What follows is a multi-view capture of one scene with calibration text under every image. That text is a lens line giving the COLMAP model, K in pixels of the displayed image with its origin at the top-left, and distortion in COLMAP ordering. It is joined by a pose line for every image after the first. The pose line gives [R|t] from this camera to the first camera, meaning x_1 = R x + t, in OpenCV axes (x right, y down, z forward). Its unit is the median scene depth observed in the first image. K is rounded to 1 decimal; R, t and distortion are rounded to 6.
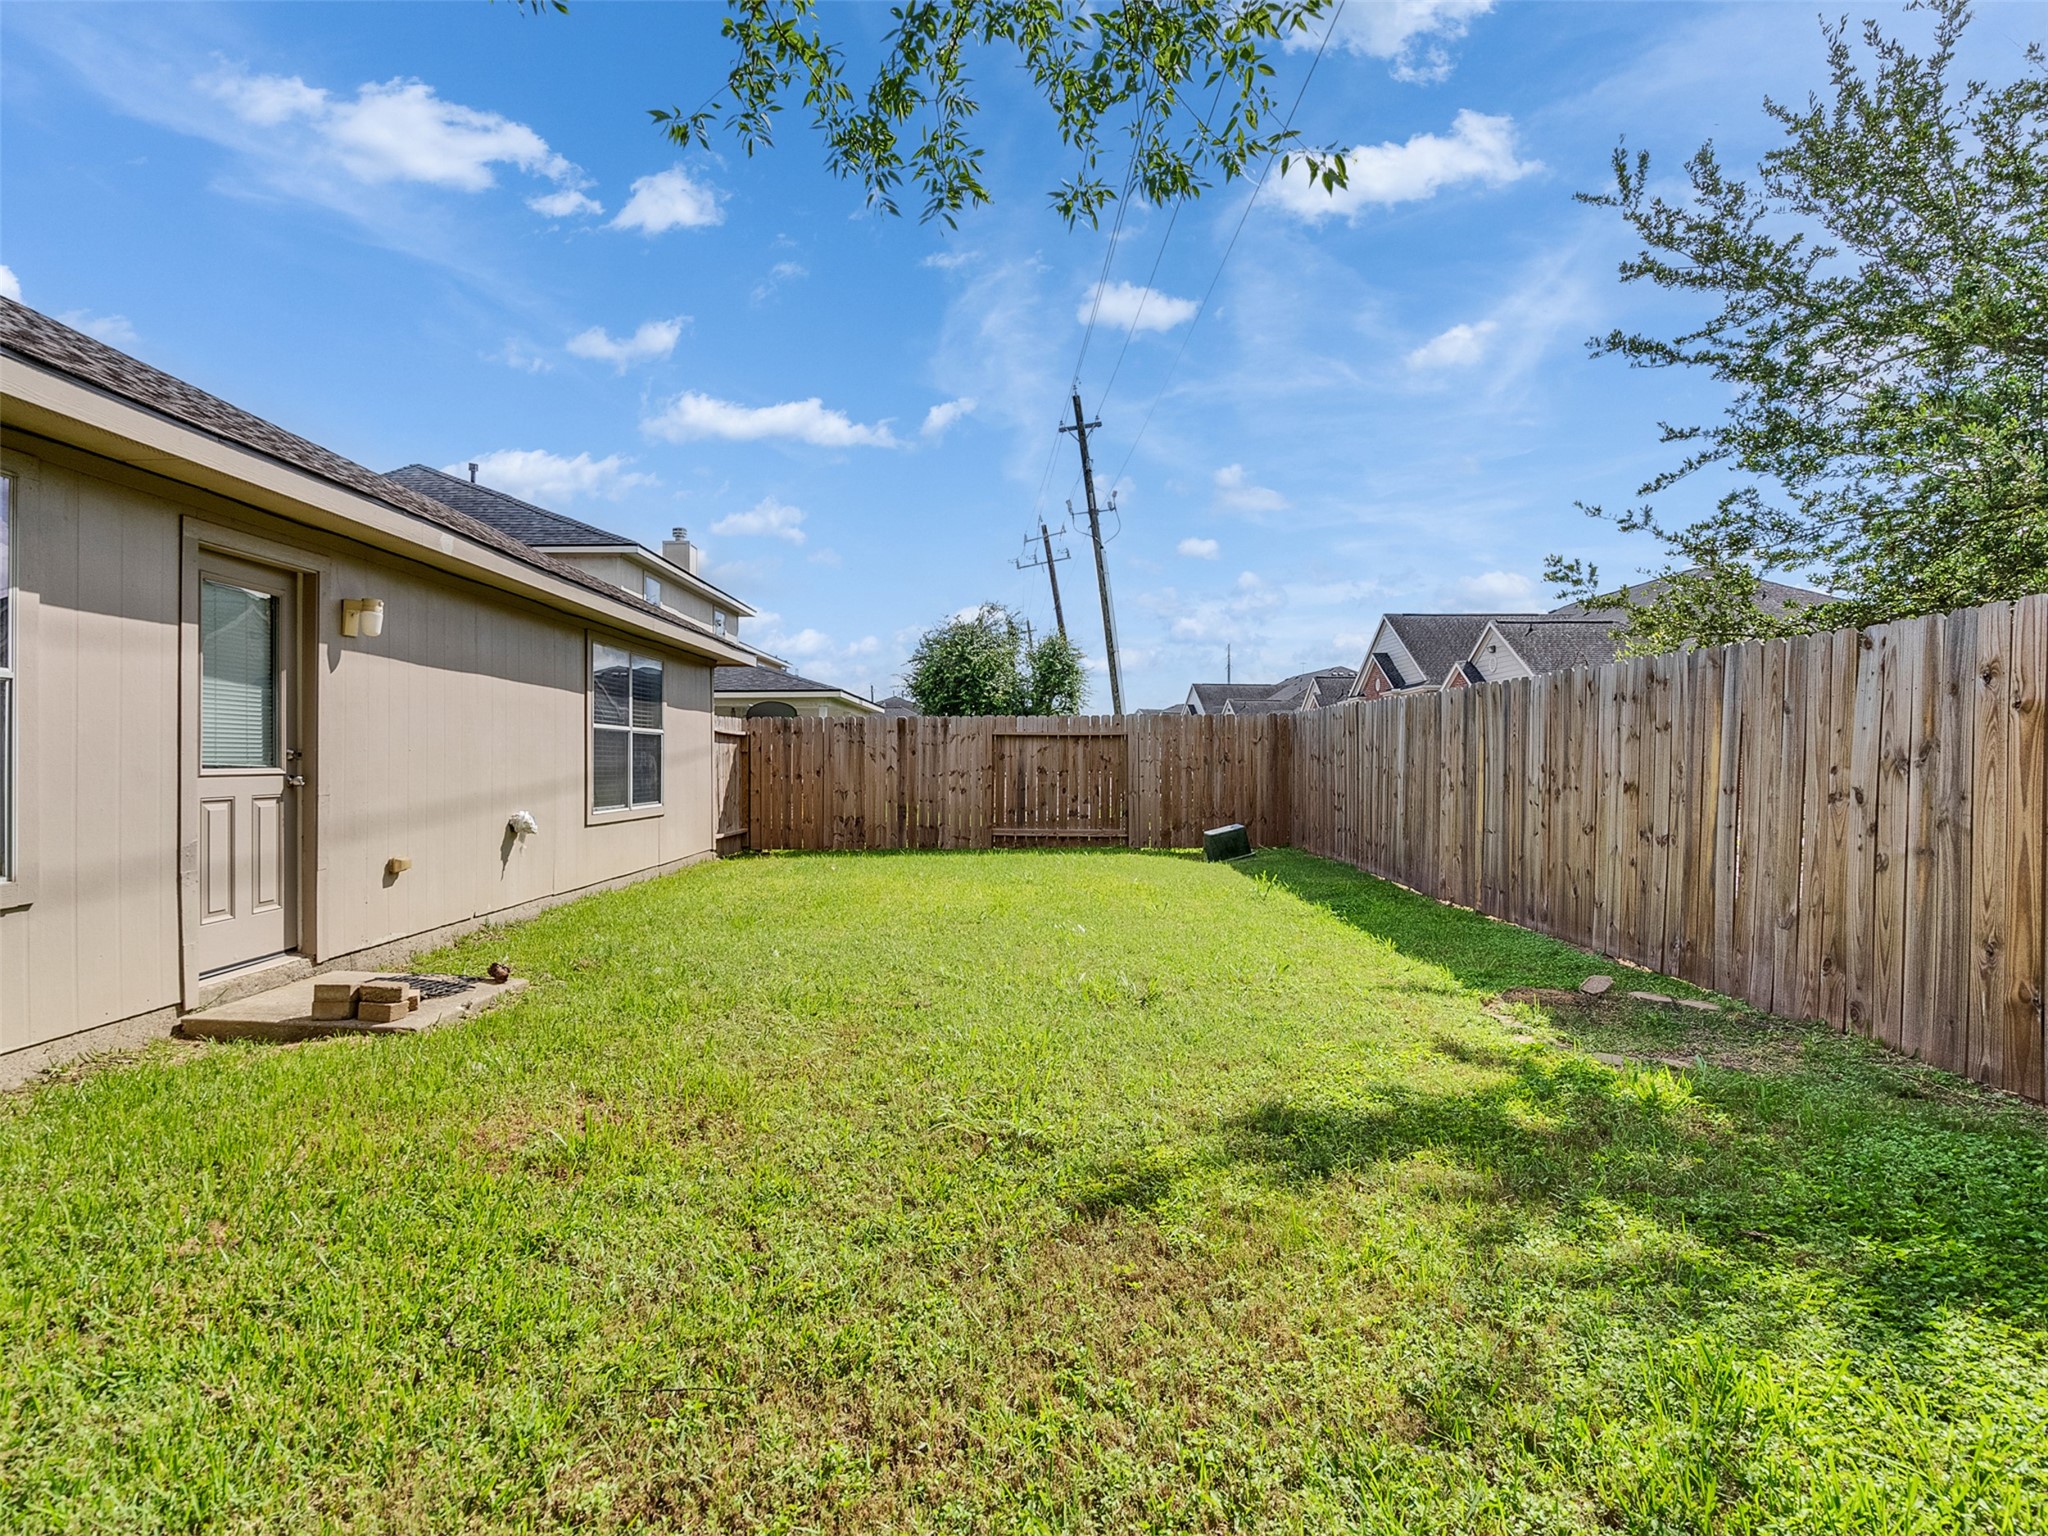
lens RADIAL K [[1049.4, 0, 997.5], [0, 1049.4, 767.9], [0, 0, 1]] dist [-0.002256, 0.001643]
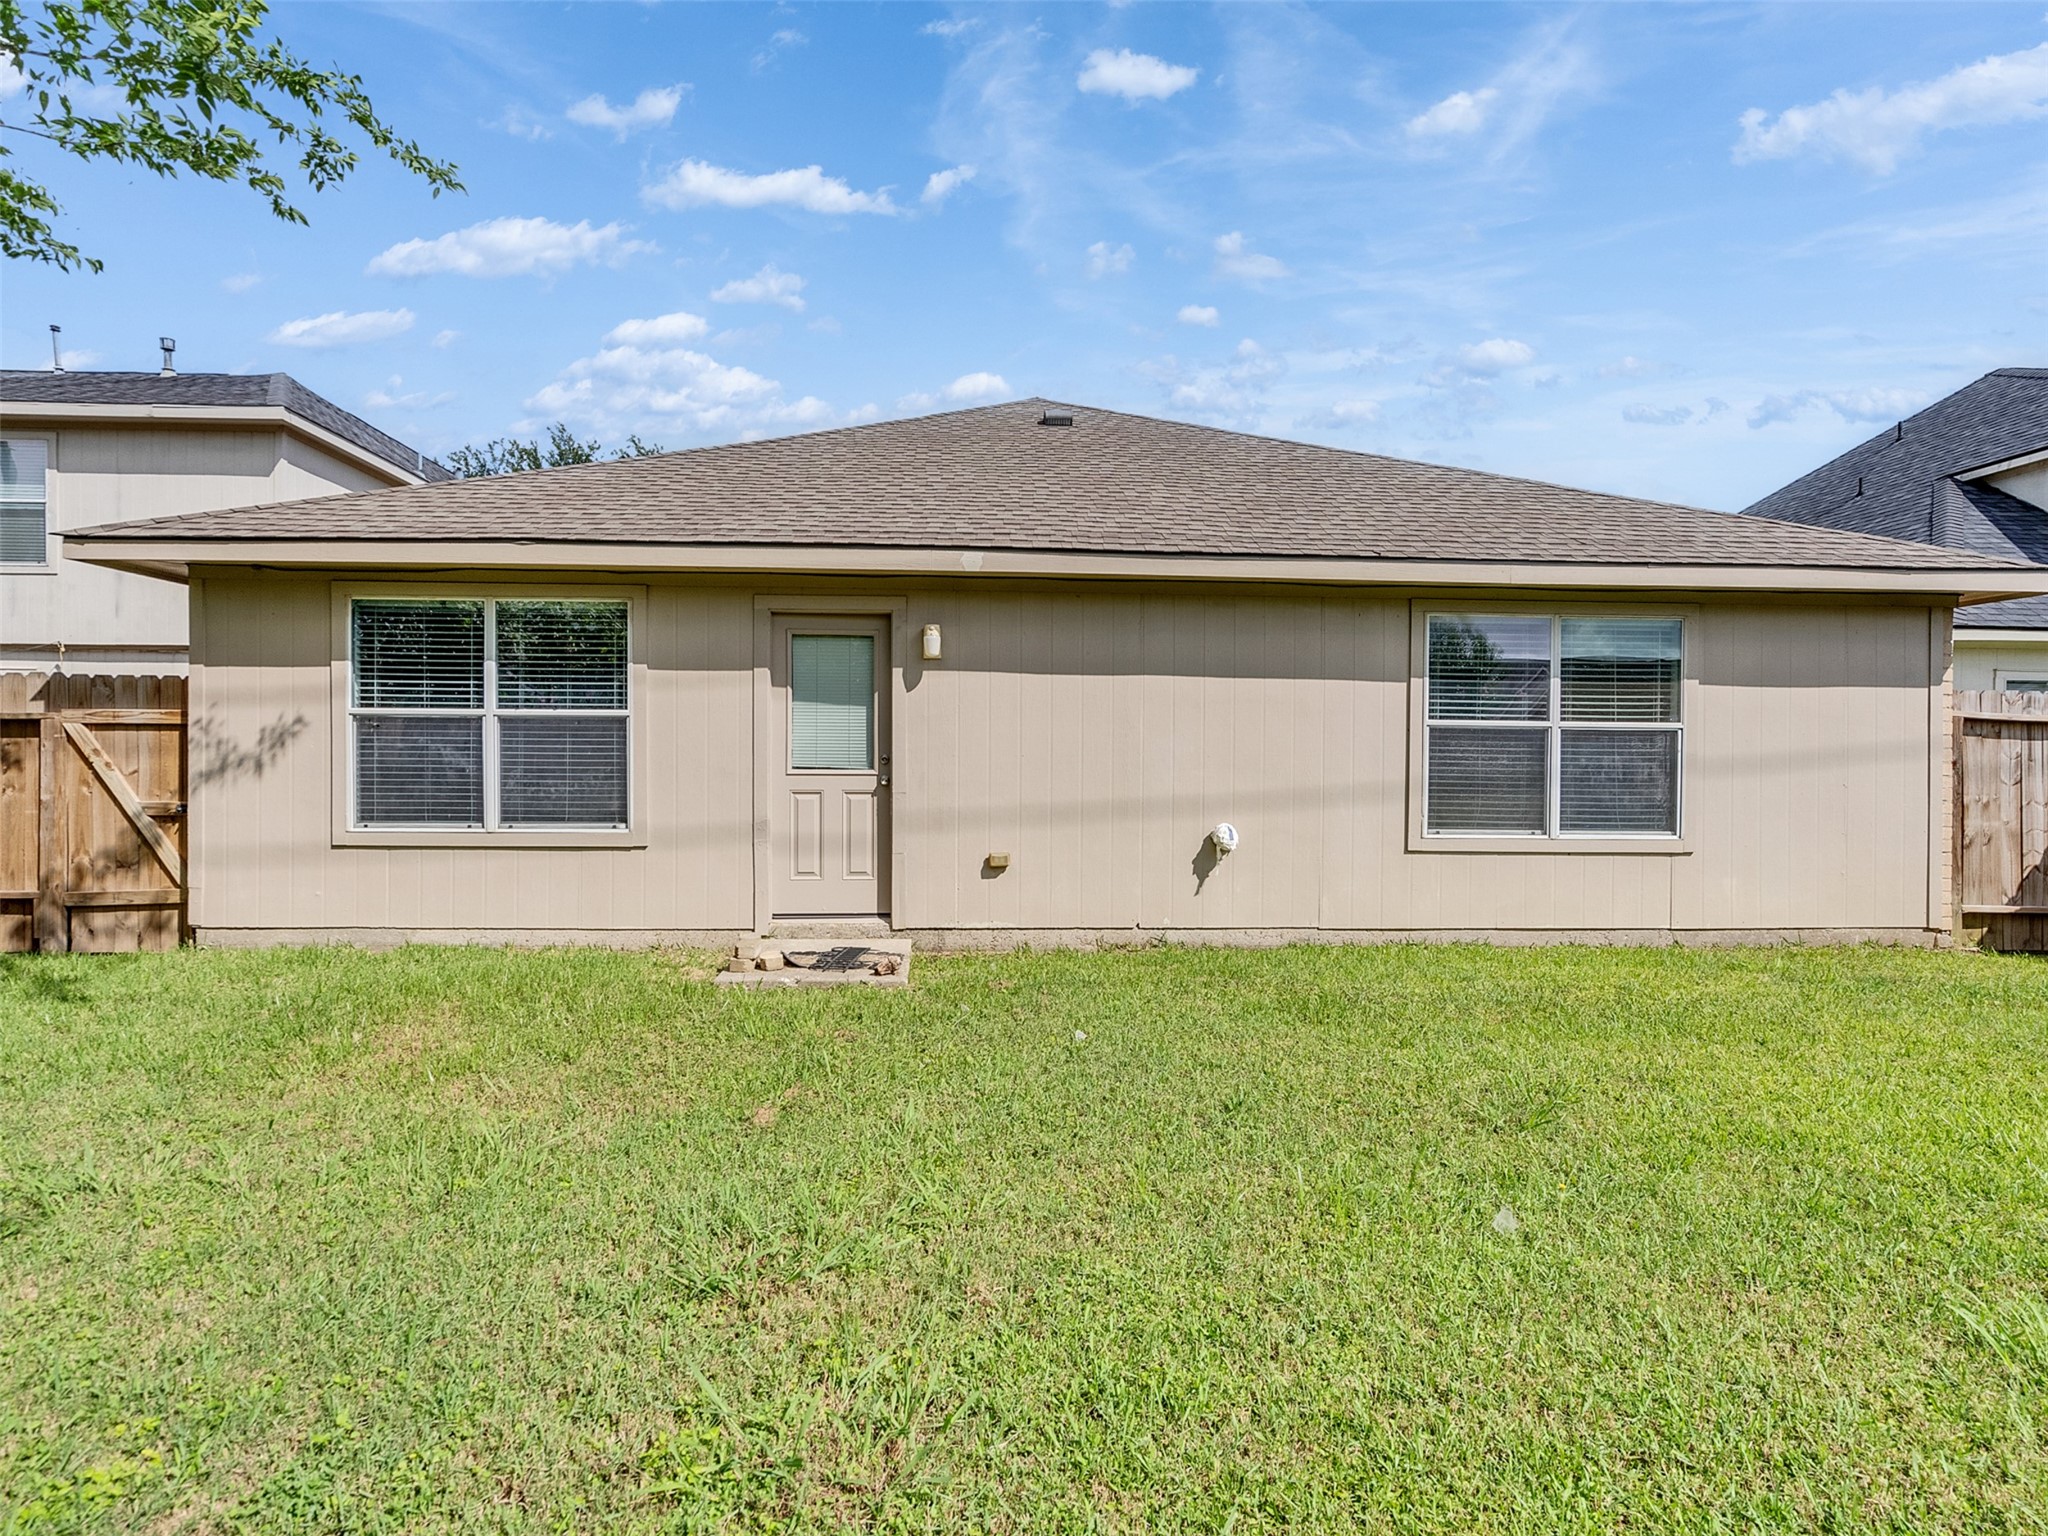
lens RADIAL K [[1050.6, 0, 1014.2], [0, 1050.6, 768.9], [0, 0, 1]] dist [-0.003445, 0.003006]
pose [[0.067180, 0.006607, -0.997719, 0.302874], [-0.014503, 0.999879, 0.005644, -0.005397], [0.997635, 0.014091, 0.067268, 0.543534]]
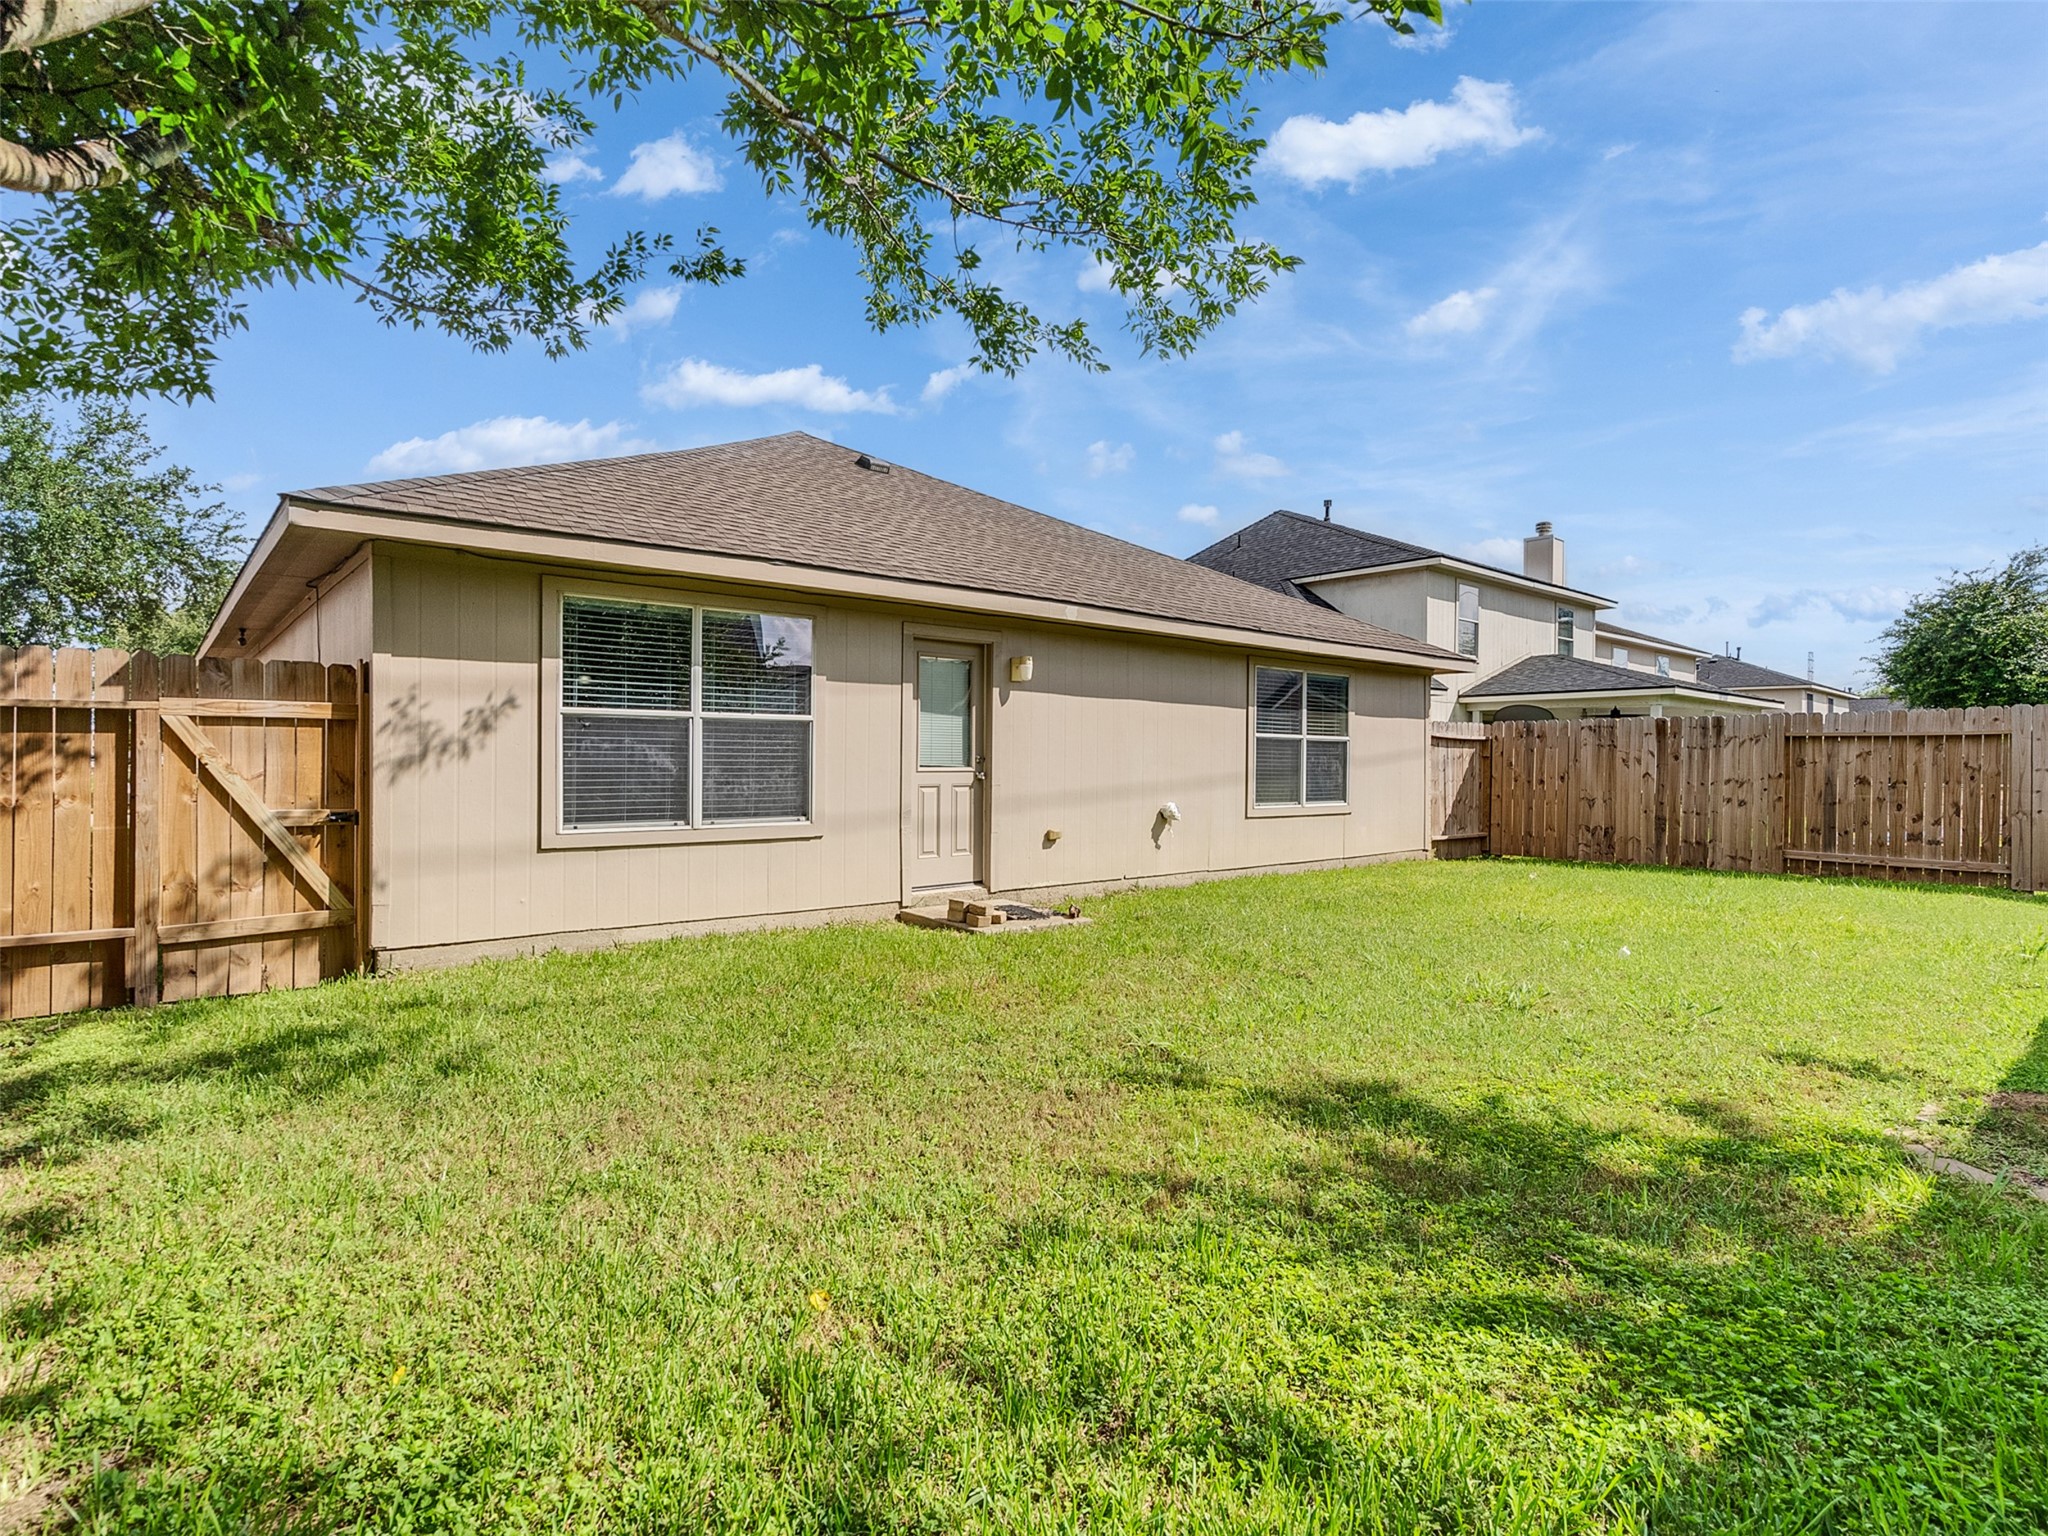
lens RADIAL K [[1047.9, 0, 1006.4], [0, 1047.9, 767.5], [0, 0, 1]] dist [-0.006359, 0.003088]
pose [[0.660272, 0.010896, -0.750947, 0.277230], [-0.012552, 0.999915, 0.003473, -0.002947], [0.750921, 0.007133, 0.660353, -0.008452]]
